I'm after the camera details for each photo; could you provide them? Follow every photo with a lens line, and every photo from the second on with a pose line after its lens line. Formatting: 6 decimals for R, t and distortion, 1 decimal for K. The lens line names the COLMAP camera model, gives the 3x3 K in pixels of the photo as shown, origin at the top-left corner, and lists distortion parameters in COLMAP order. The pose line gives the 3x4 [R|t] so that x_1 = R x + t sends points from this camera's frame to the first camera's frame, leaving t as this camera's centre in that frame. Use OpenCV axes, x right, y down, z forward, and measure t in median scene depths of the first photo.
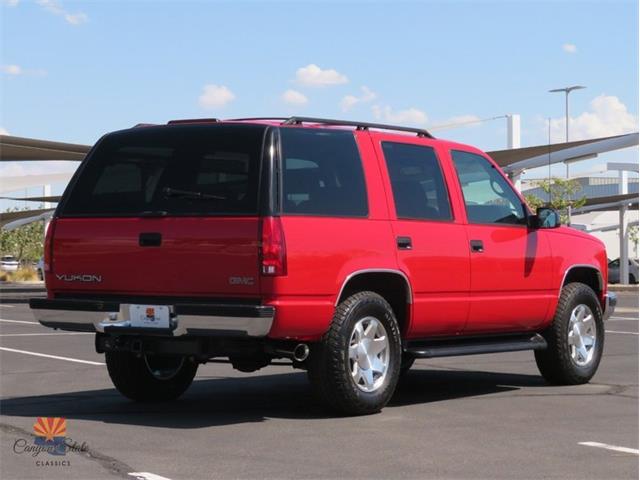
lens RADIAL K [[1441.6, 0, 321.8], [0, 1441.6, 240.6], [0, 0, 1]] dist [0.190667, 0.000000]
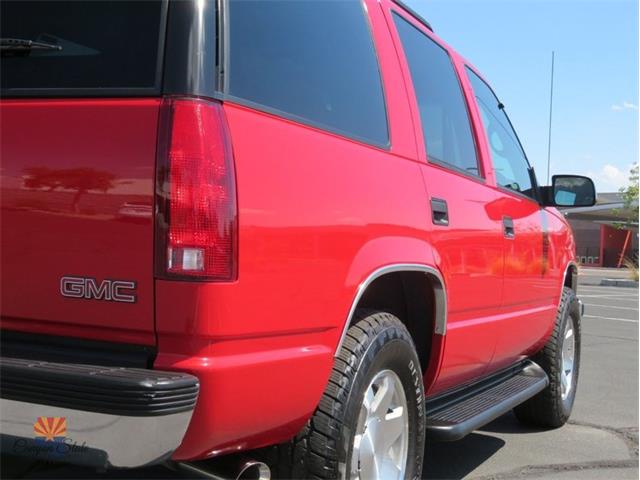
lens RADIAL K [[938.0, 0, 318.8], [0, 938.0, 236.2], [0, 0, 1]] dist [0.012156, 0.000000]
pose [[0.981463, 0.049352, 0.185190, -0.044540], [-0.050661, 0.998713, 0.002337, 0.012259], [-0.184836, -0.011676, 0.982700, 0.751684]]
